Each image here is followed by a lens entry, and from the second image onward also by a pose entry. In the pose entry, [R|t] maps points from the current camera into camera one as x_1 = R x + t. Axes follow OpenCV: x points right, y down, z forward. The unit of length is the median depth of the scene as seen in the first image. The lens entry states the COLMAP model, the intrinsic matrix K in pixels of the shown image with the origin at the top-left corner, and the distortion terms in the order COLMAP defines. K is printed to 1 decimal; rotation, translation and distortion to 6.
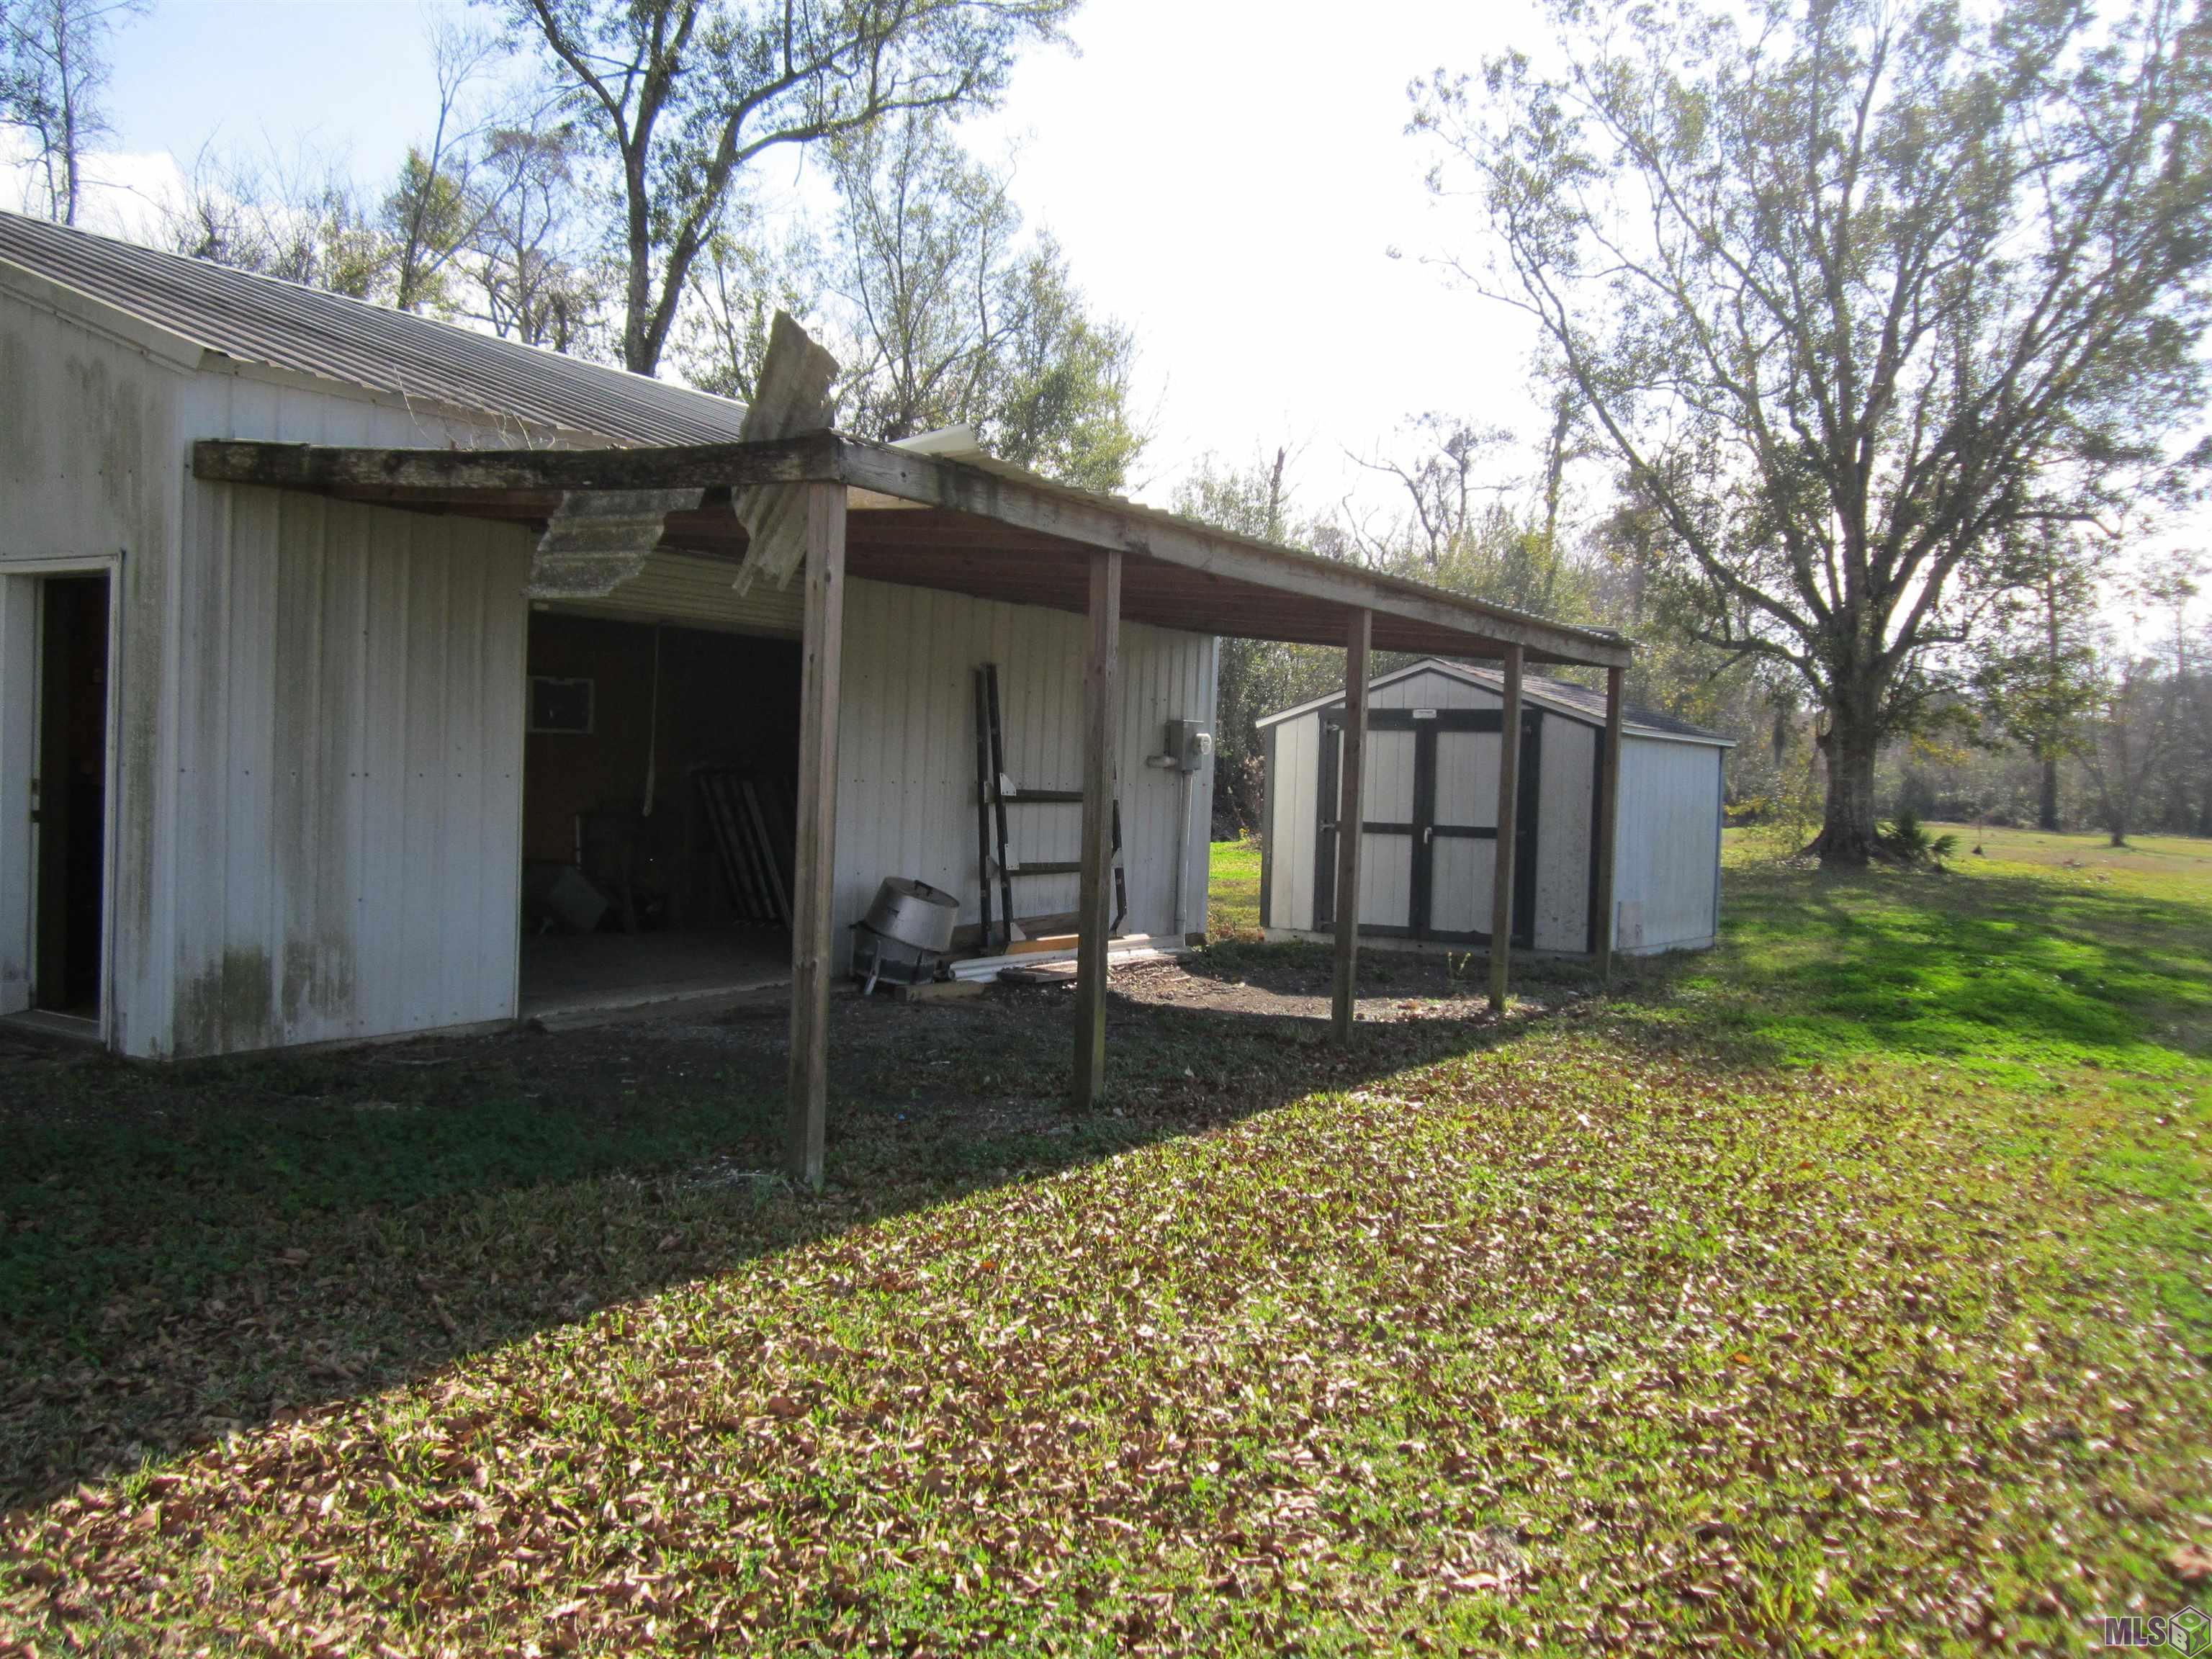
lens RADIAL K [[1854.7, 0, 1103.3], [0, 1854.7, 829.7], [0, 0, 1]] dist [-0.044089, 0.018760]
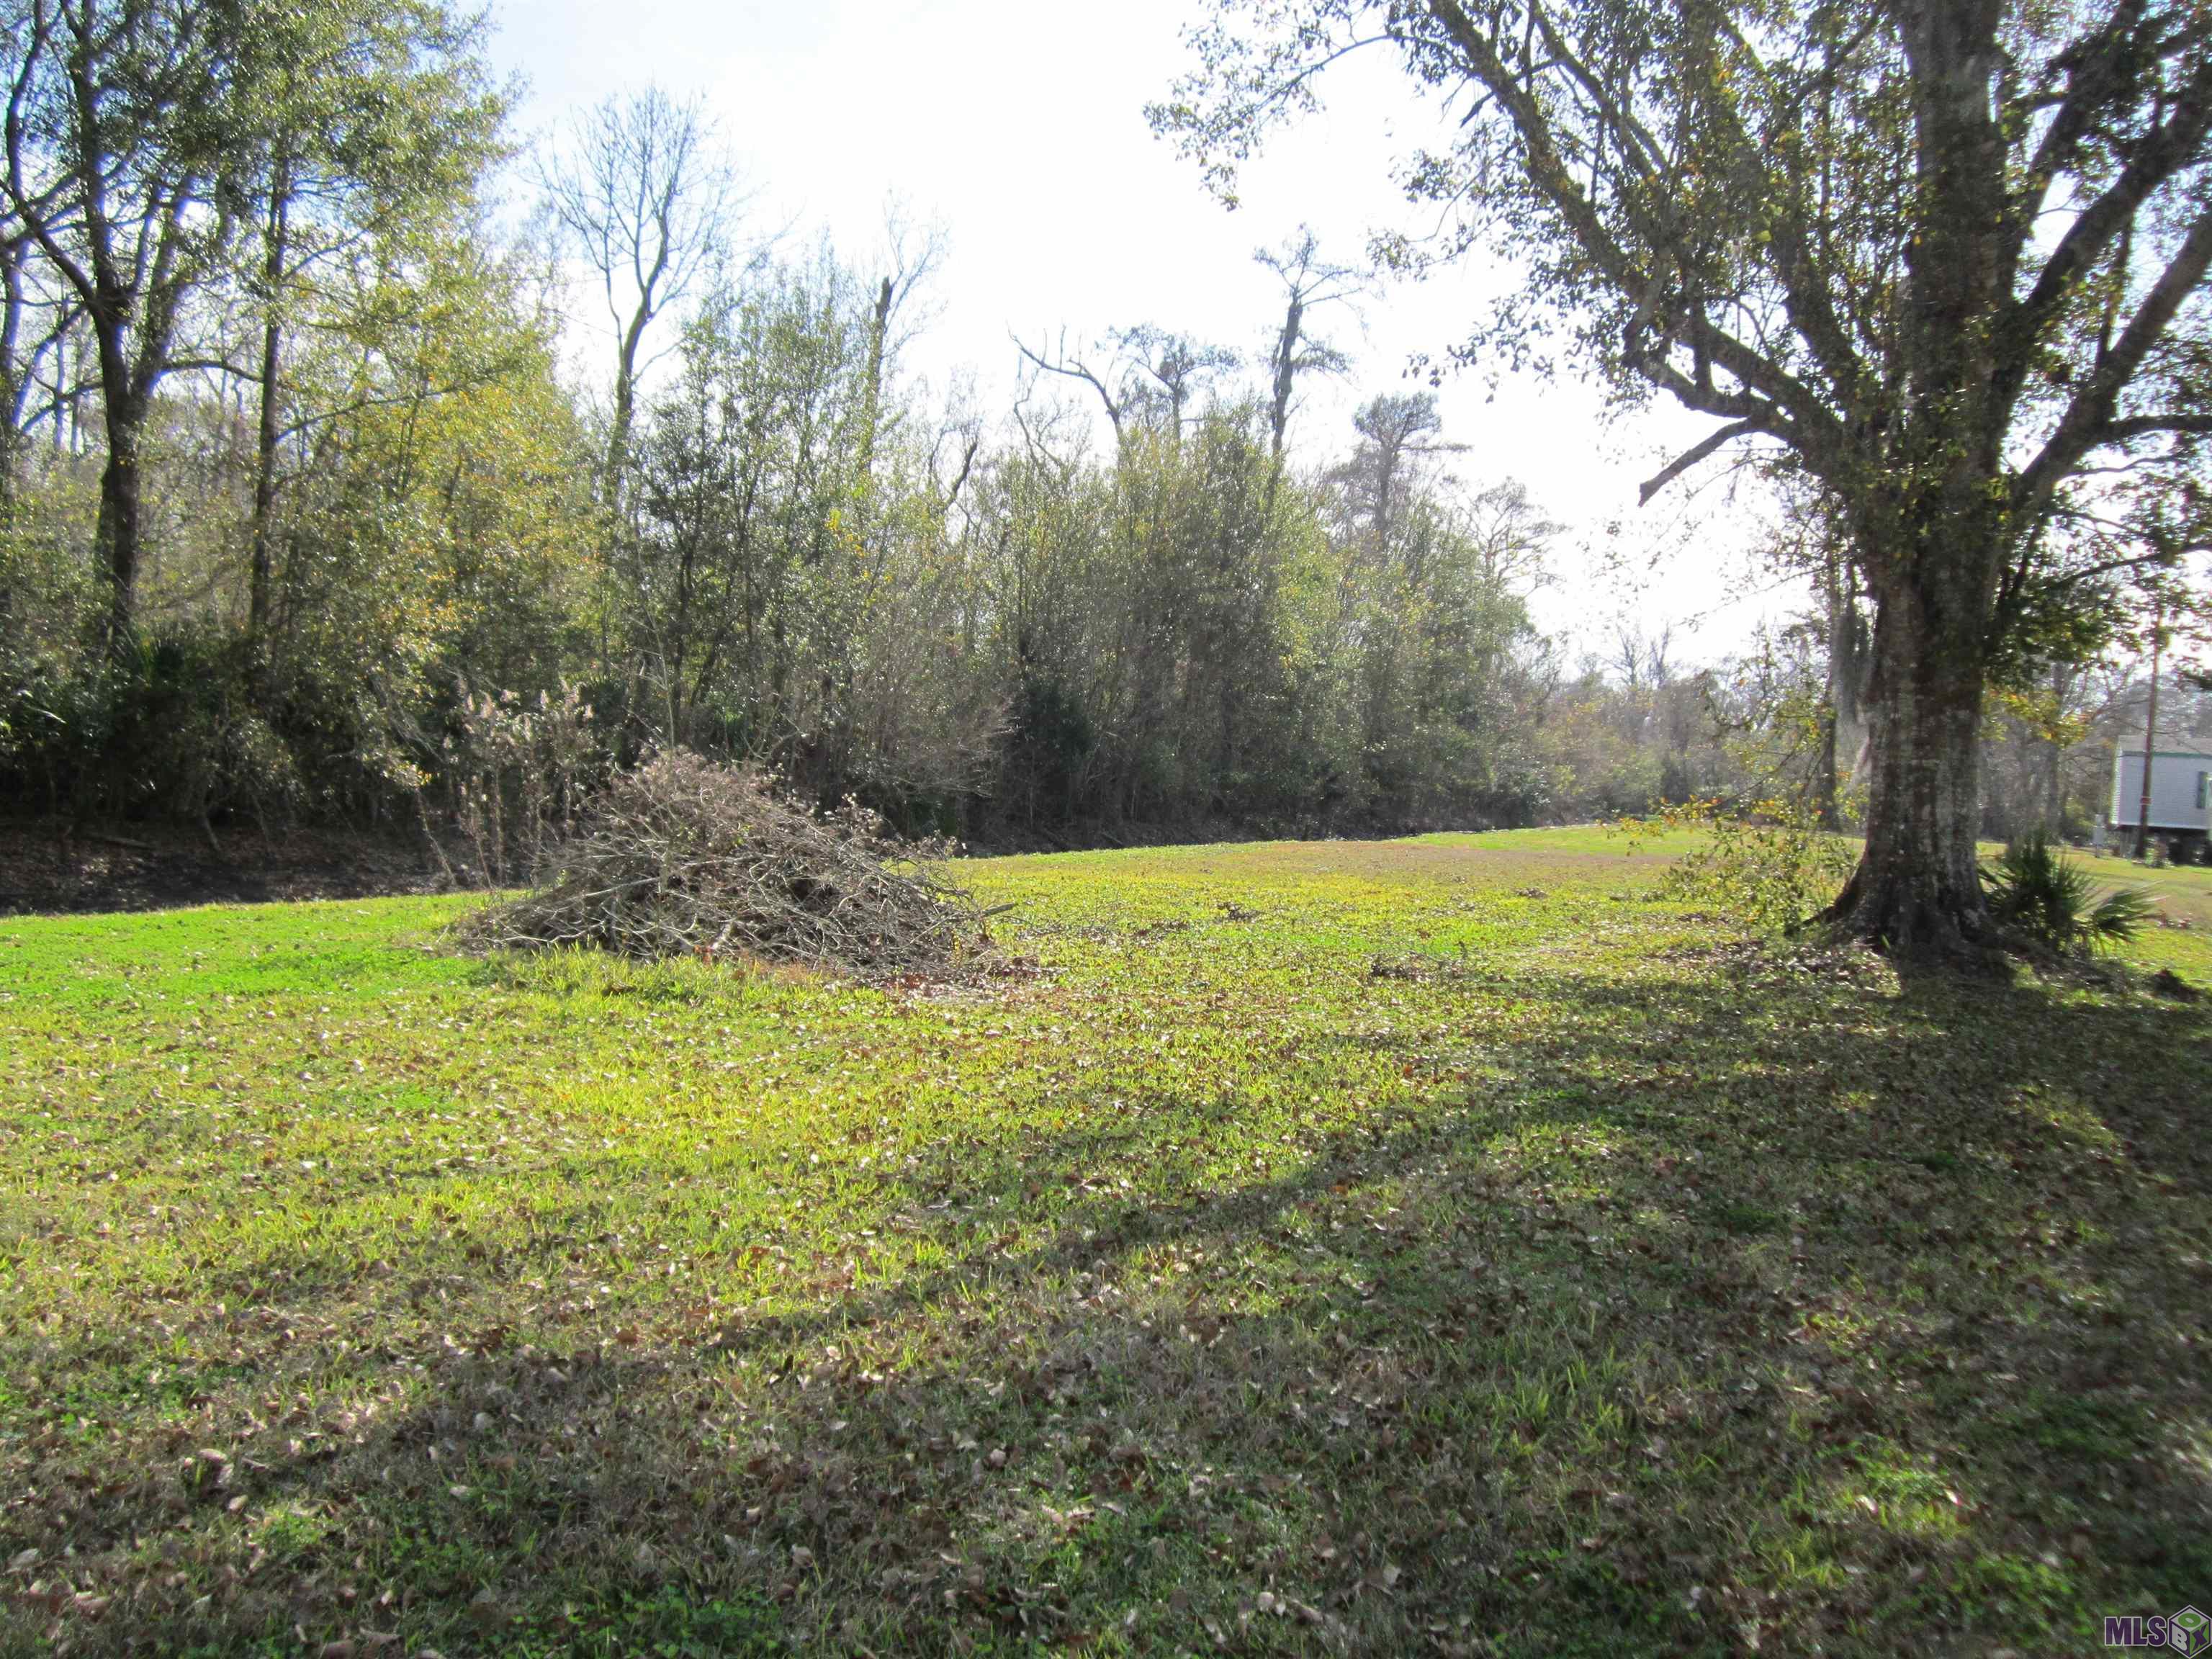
lens RADIAL K [[1854.7, 0, 1107.4], [0, 1854.7, 825.8], [0, 0, 1]] dist [-0.044089, 0.018760]
pose [[0.989757, 0.006159, 0.142627, 0.055461], [-0.006749, 0.999971, 0.003655, -0.004937], [-0.142600, -0.004580, 0.989770, 0.214211]]
